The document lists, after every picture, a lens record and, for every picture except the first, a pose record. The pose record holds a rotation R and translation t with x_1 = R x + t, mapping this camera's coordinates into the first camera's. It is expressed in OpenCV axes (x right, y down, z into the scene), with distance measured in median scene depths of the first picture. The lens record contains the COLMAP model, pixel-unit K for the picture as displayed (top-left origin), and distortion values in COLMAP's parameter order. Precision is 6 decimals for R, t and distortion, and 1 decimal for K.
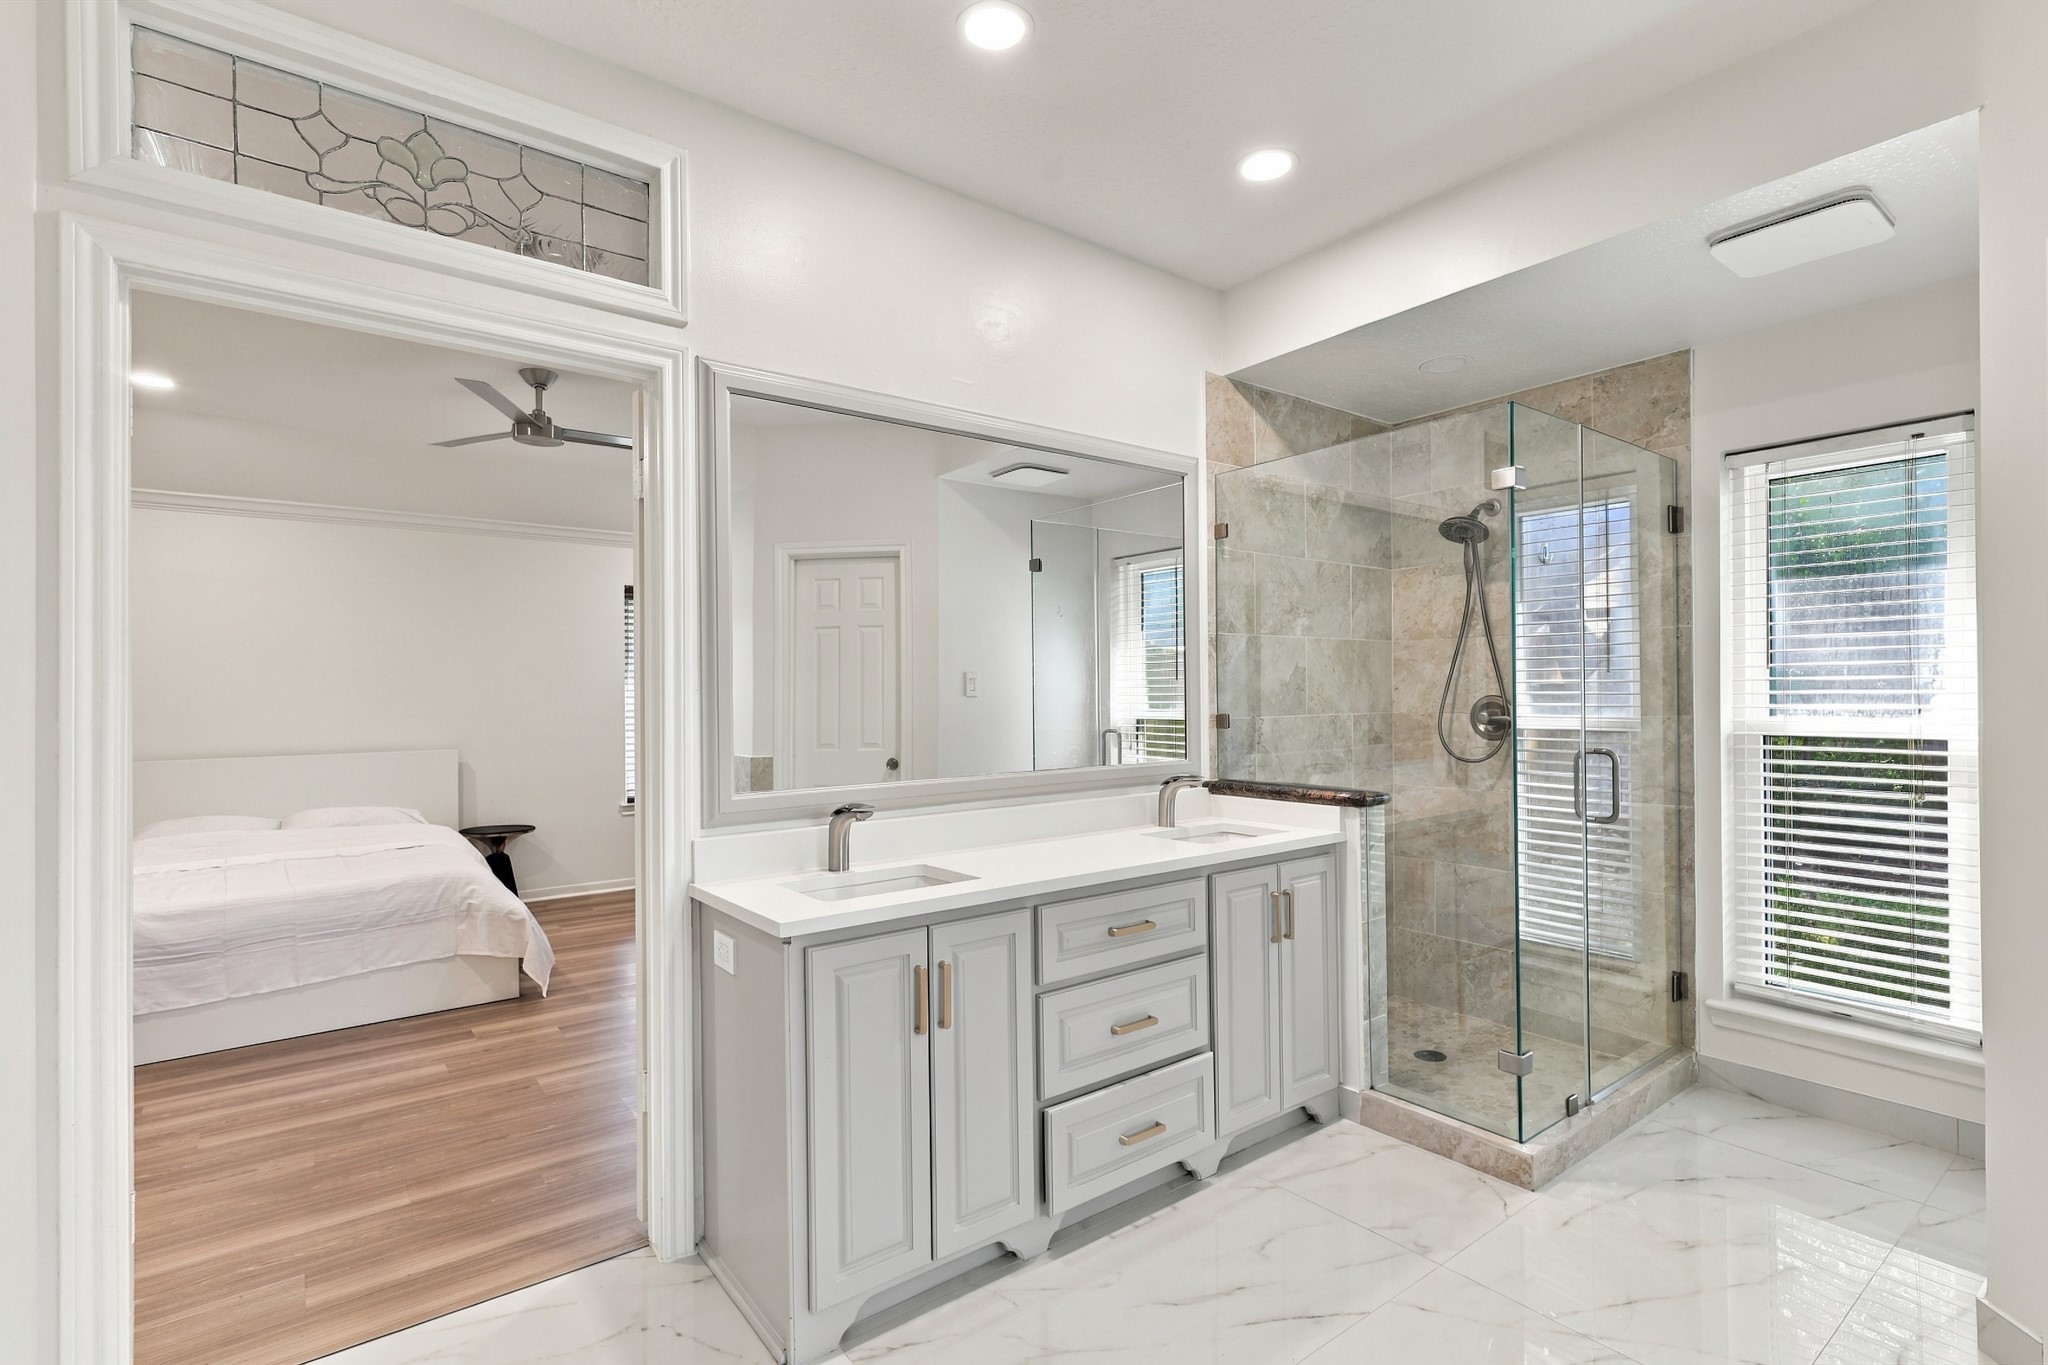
lens RADIAL K [[948.5, 0, 1025.9], [0, 948.5, 685.5], [0, 0, 1]] dist [-0.000205, 0.001491]
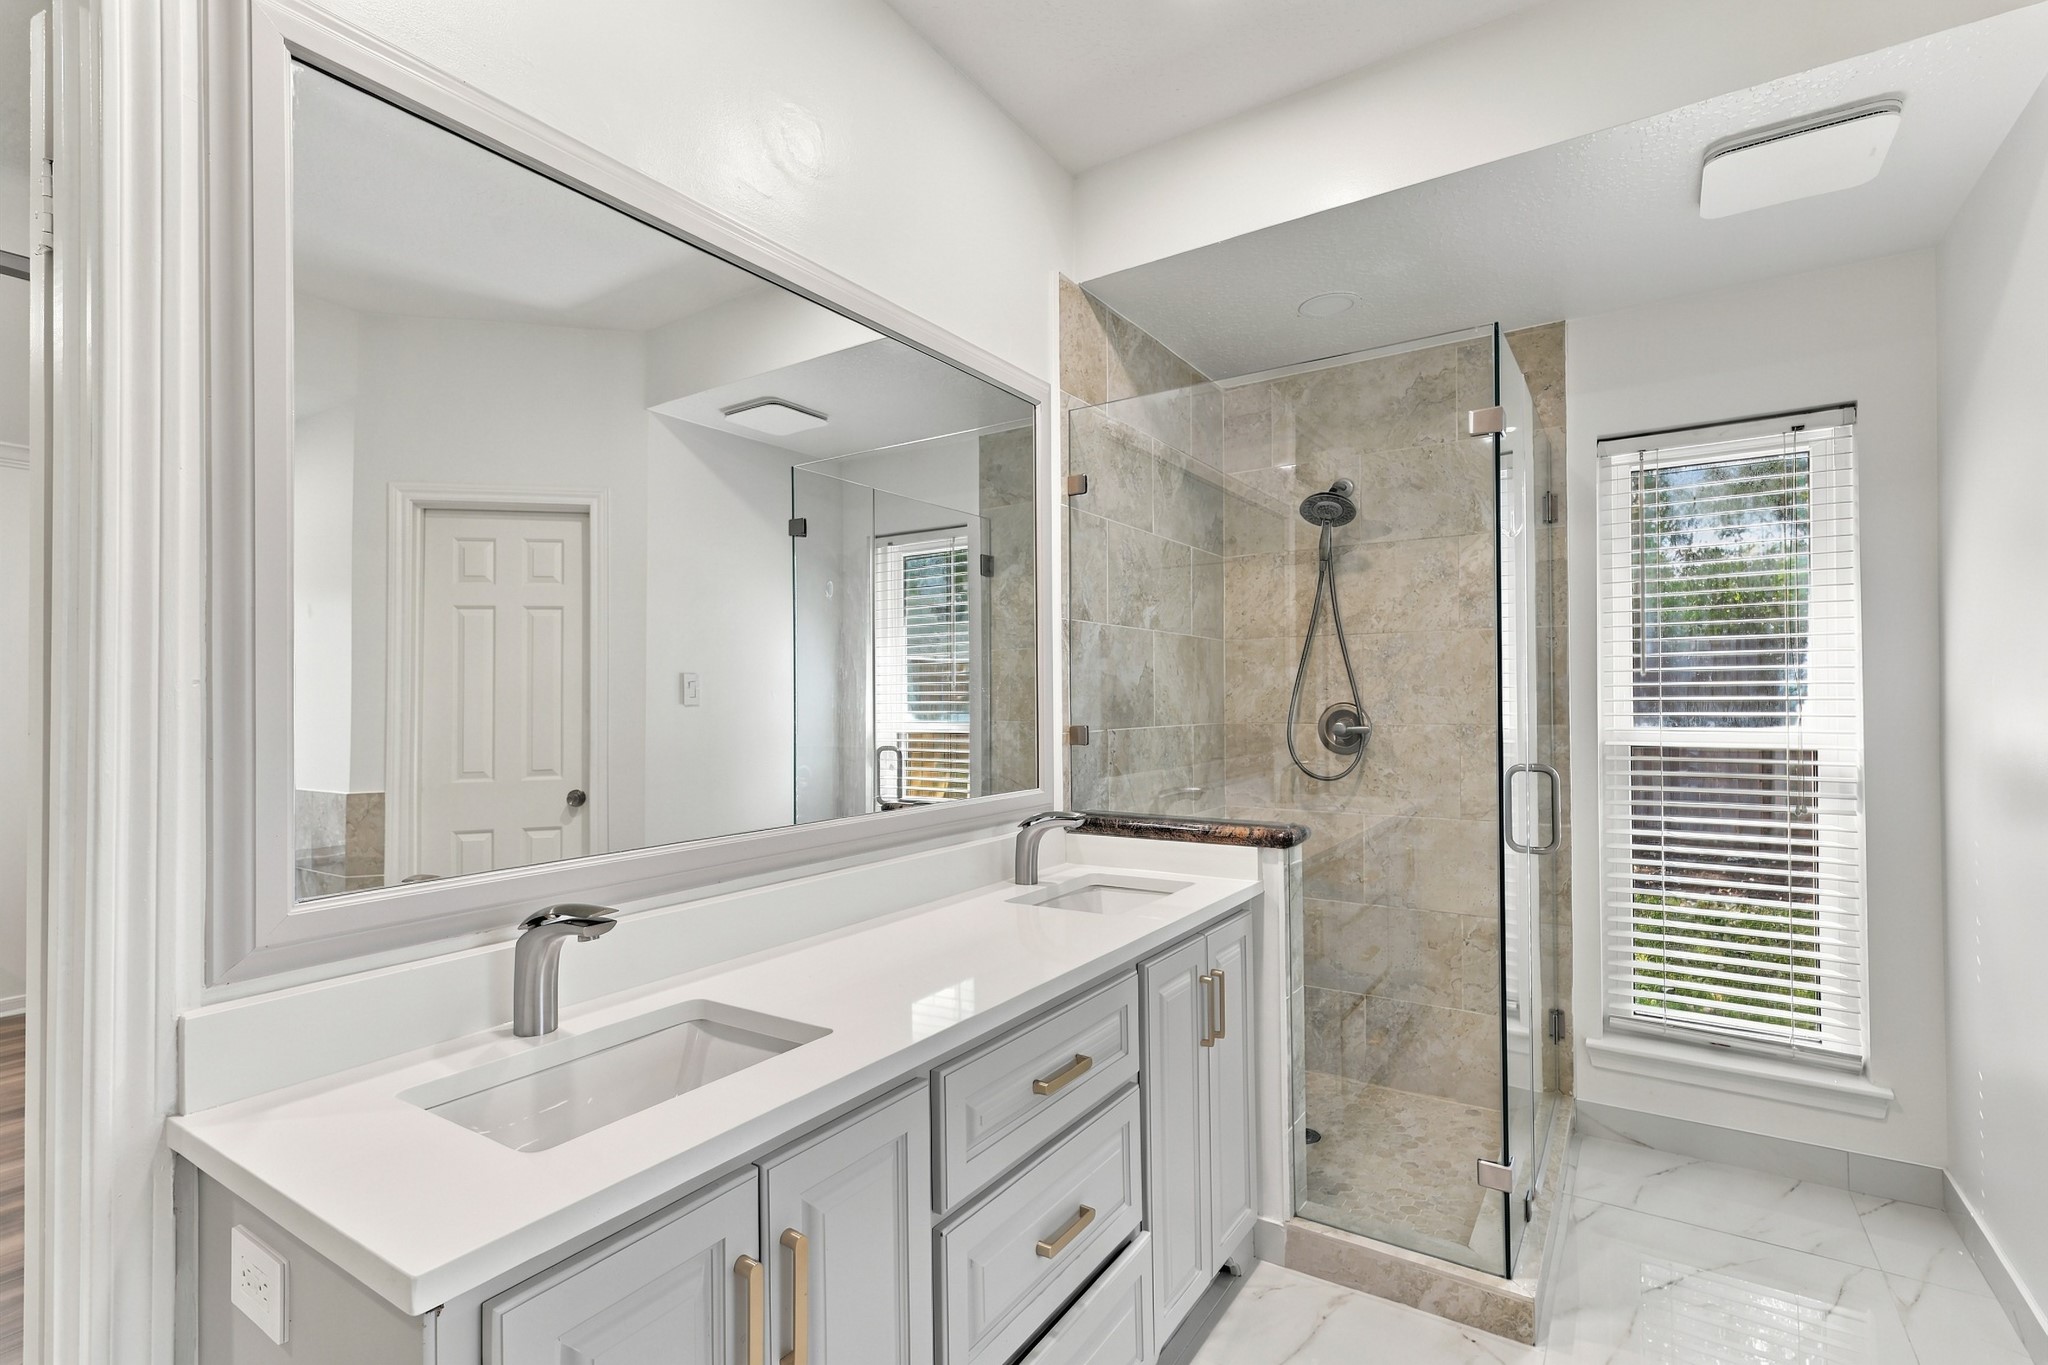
lens RADIAL K [[948.5, 0, 1019.9], [0, 948.5, 691.7], [0, 0, 1]] dist [-0.000205, 0.001491]
pose [[0.945606, 0.005947, 0.325259, -0.090303], [-0.003891, 0.999968, -0.006971, 0.008729], [-0.325291, 0.005326, 0.945599, 0.326228]]
